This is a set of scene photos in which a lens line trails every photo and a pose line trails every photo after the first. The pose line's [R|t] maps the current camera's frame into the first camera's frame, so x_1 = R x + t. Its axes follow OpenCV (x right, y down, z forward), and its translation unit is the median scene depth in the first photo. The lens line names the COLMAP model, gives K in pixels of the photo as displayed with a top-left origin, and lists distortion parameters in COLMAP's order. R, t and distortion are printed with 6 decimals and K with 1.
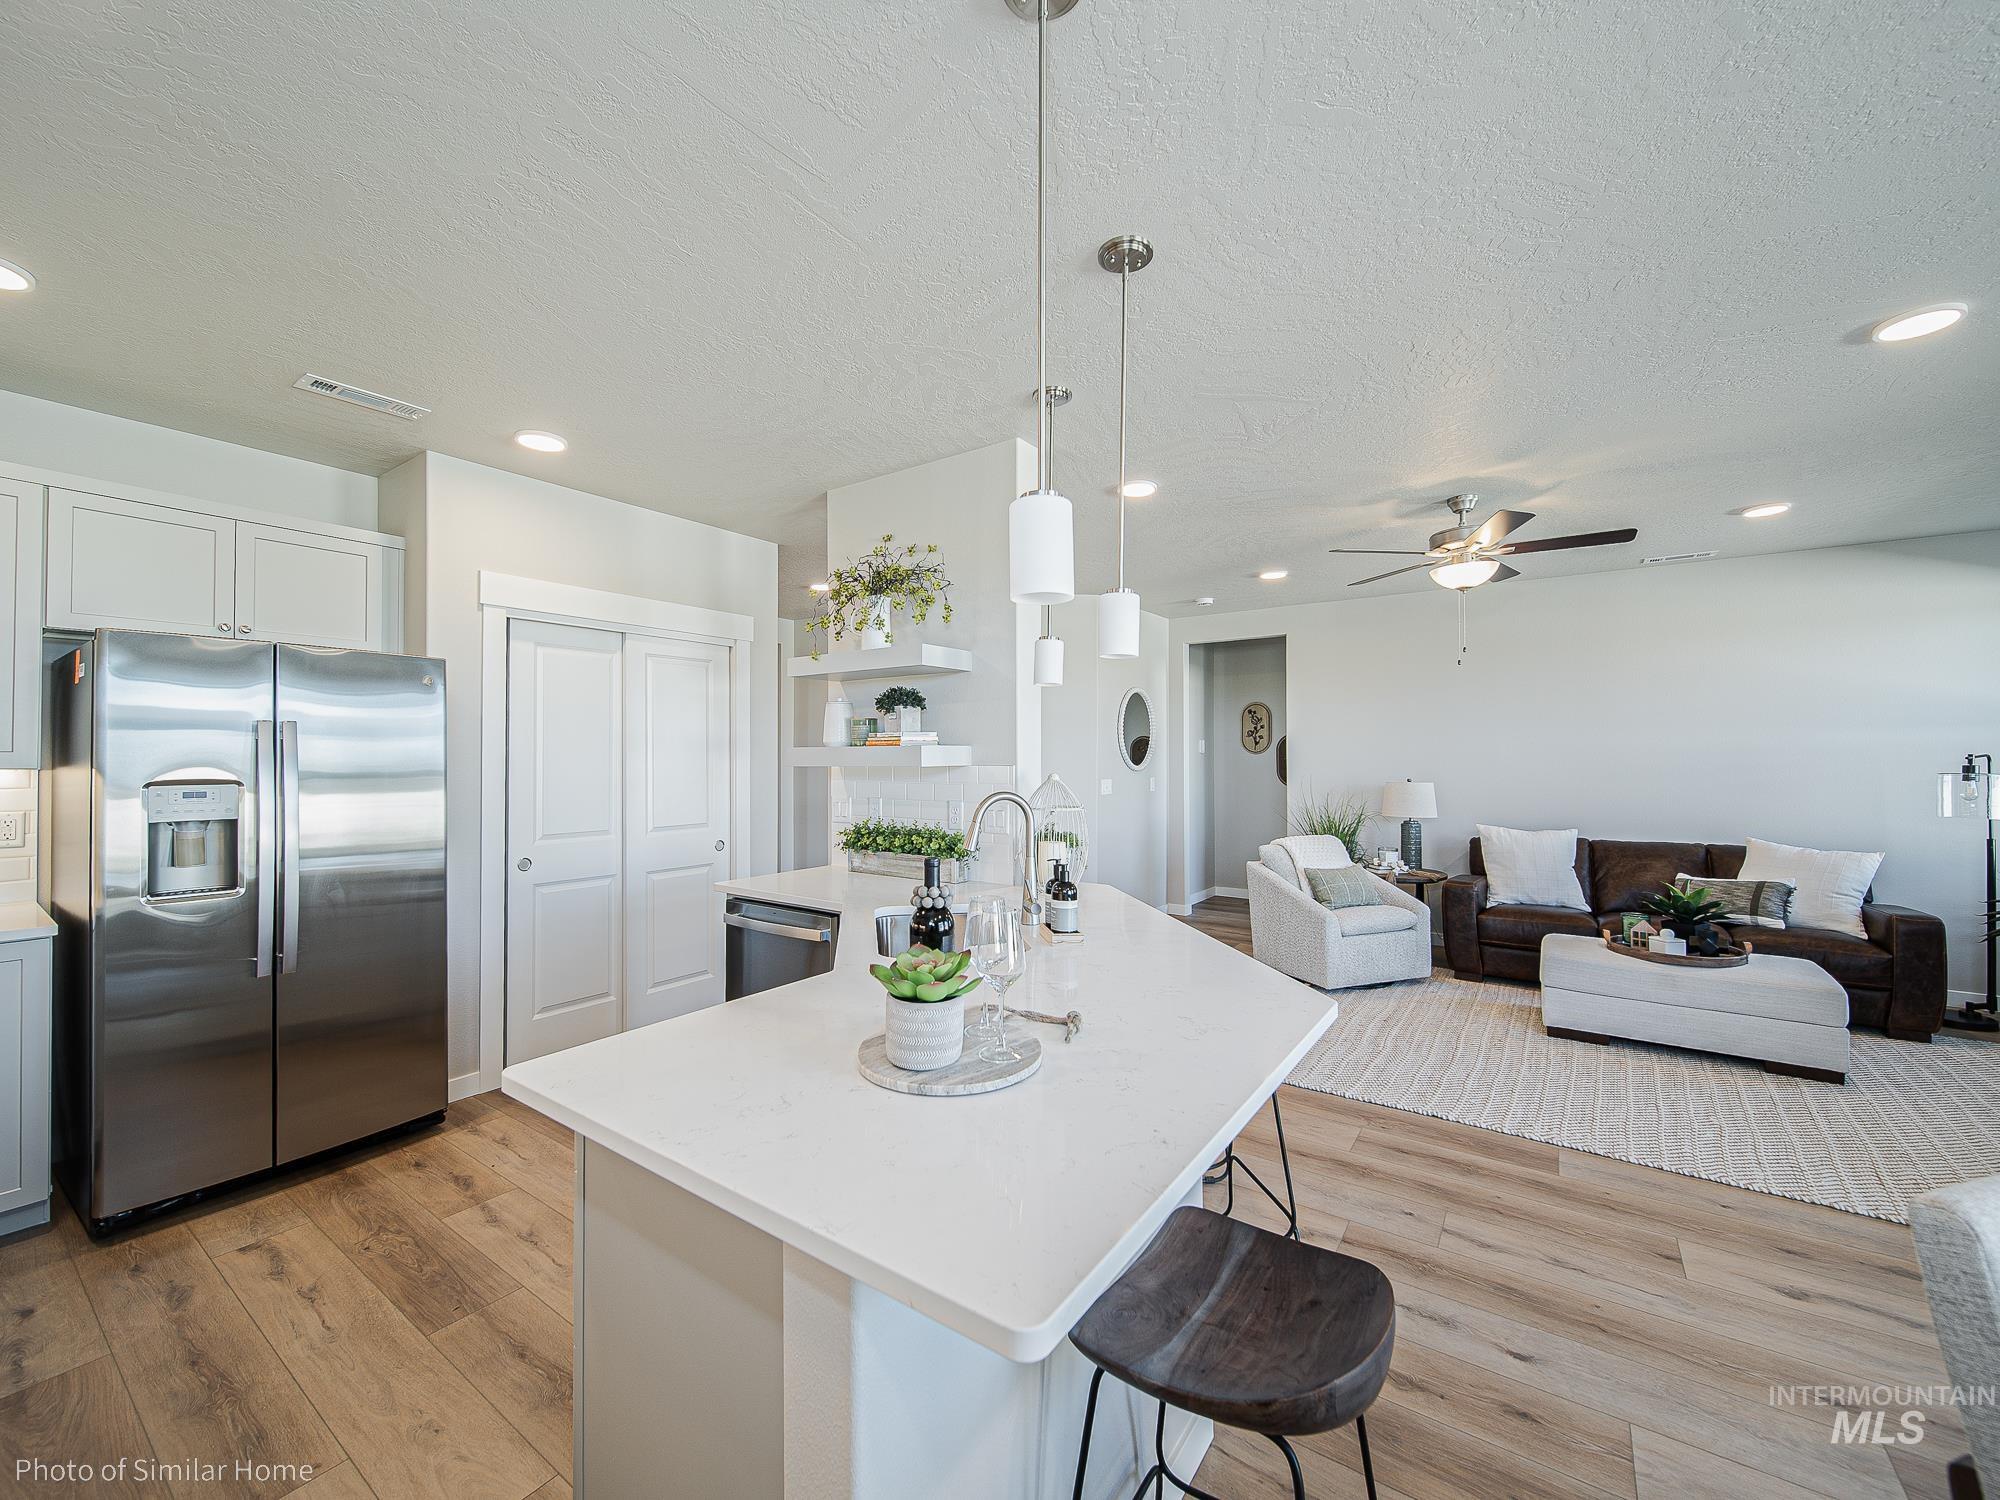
lens RADIAL K [[791.2, 0, 996.2], [0, 791.2, 748.2], [0, 0, 1]] dist [-0.000686, -0.000473]
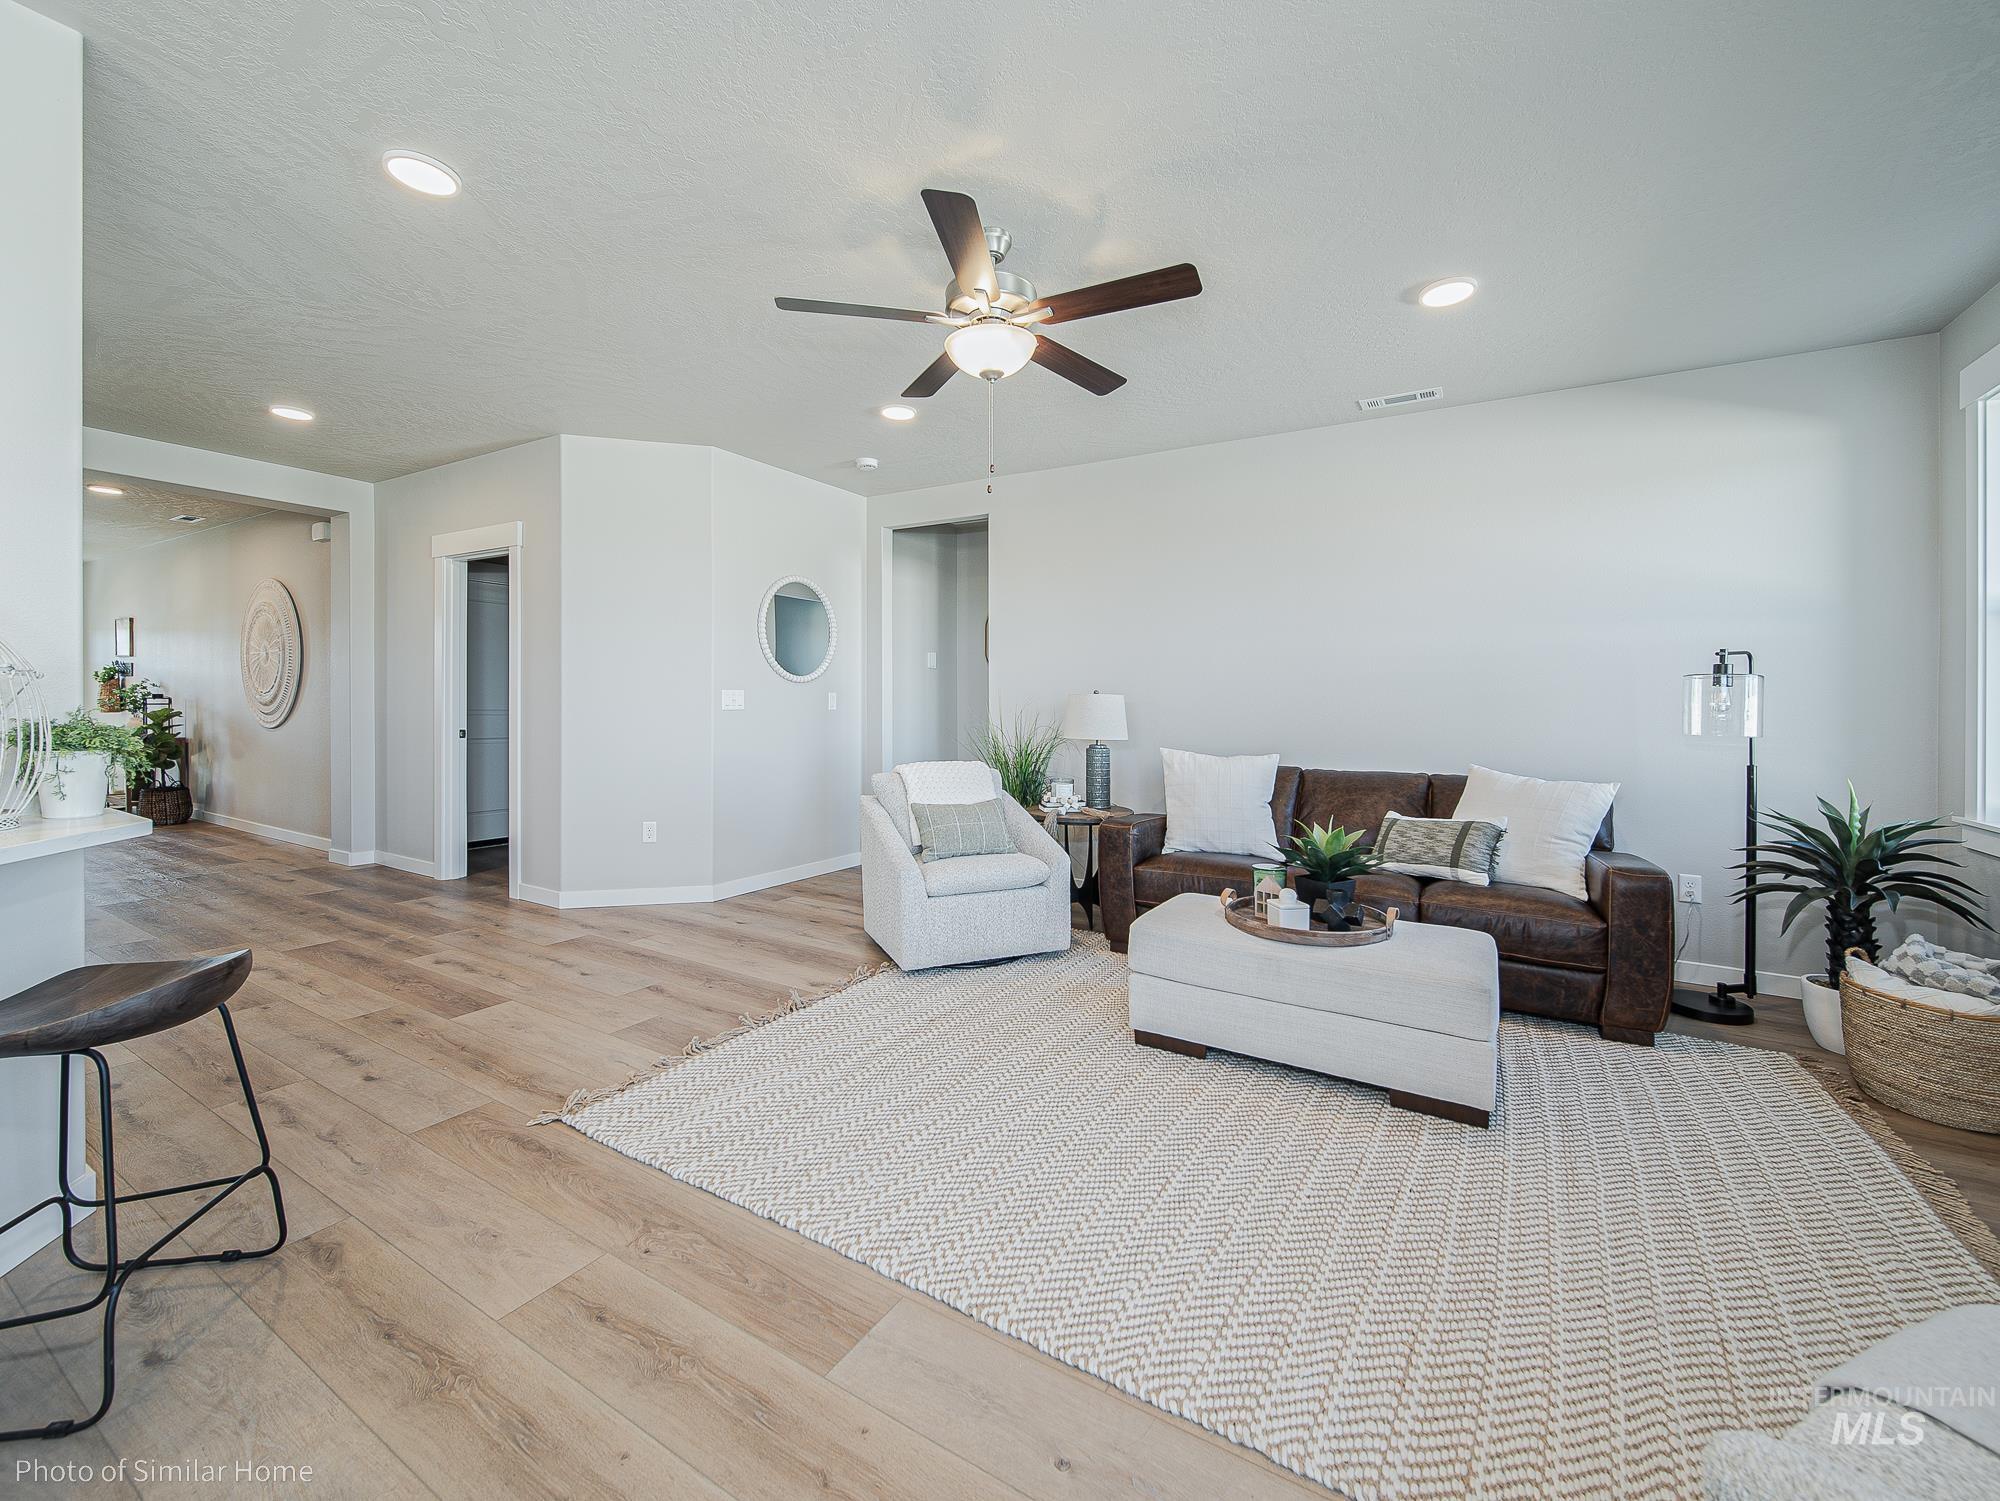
lens RADIAL K [[803.3, 0, 998.7], [0, 803.3, 696.5], [0, 0, 1]] dist [0.002002, 0.000231]
pose [[0.997214, 0.013543, 0.073353, 0.492108], [-0.013939, 0.999891, 0.004892, 0.056126], [-0.073279, -0.005901, 0.997294, 0.292714]]
